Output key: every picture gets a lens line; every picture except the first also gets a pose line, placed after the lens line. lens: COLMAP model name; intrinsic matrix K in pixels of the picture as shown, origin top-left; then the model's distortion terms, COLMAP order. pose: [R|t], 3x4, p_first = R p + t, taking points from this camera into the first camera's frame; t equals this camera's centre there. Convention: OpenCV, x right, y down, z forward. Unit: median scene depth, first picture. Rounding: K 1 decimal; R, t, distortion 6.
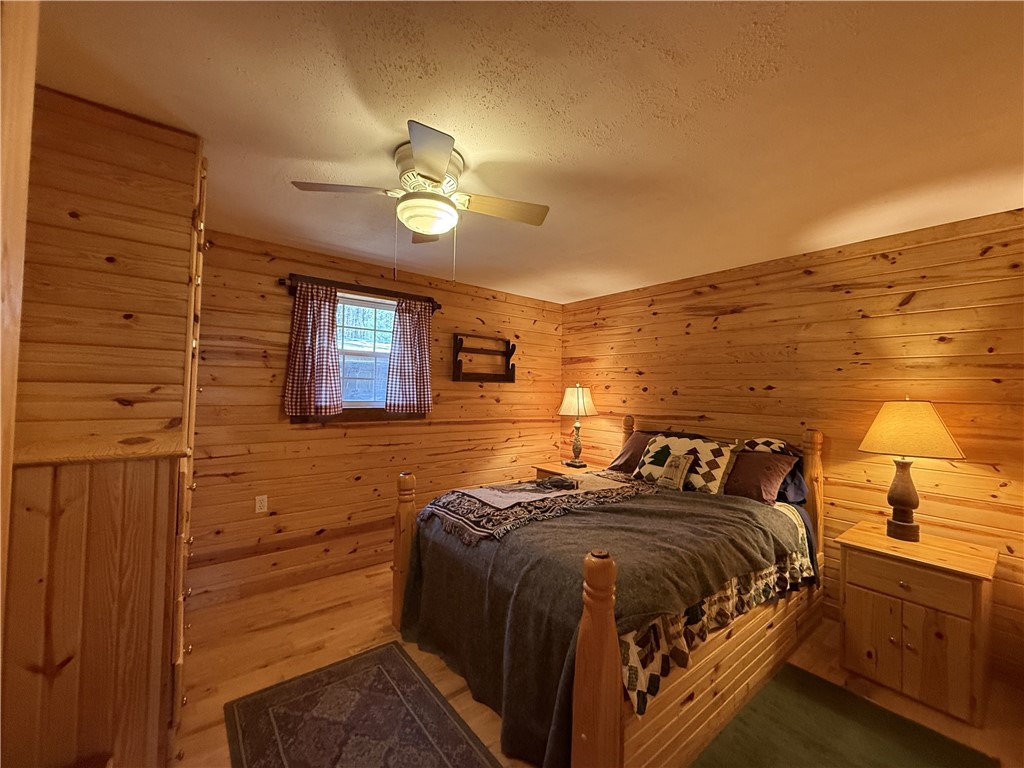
lens RADIAL K [[407.0, 0, 510.9], [0, 407.0, 381.9], [0, 0, 1]] dist [-0.002207, 0.000259]
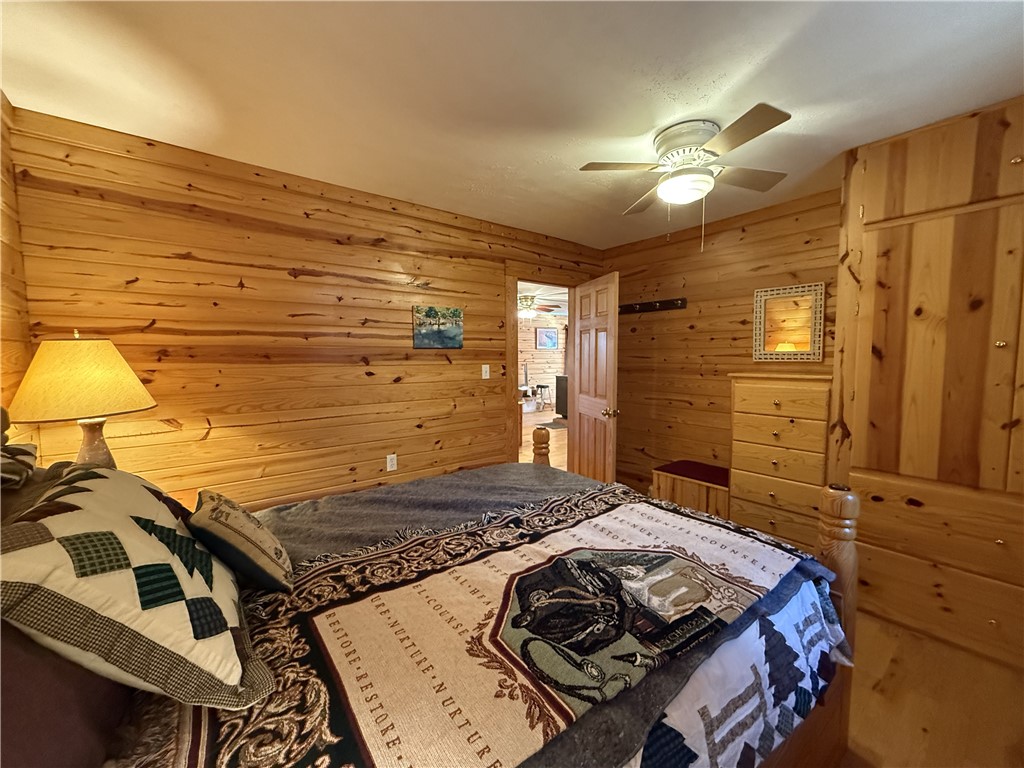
lens RADIAL K [[407.0, 0, 512.4], [0, 407.0, 384.0], [0, 0, 1]] dist [-0.002207, 0.000259]
pose [[-0.999231, -0.024226, 0.030839, 0.199629], [-0.022685, 0.998523, 0.049366, 0.079354], [-0.031989, 0.048628, -0.998305, 1.831841]]
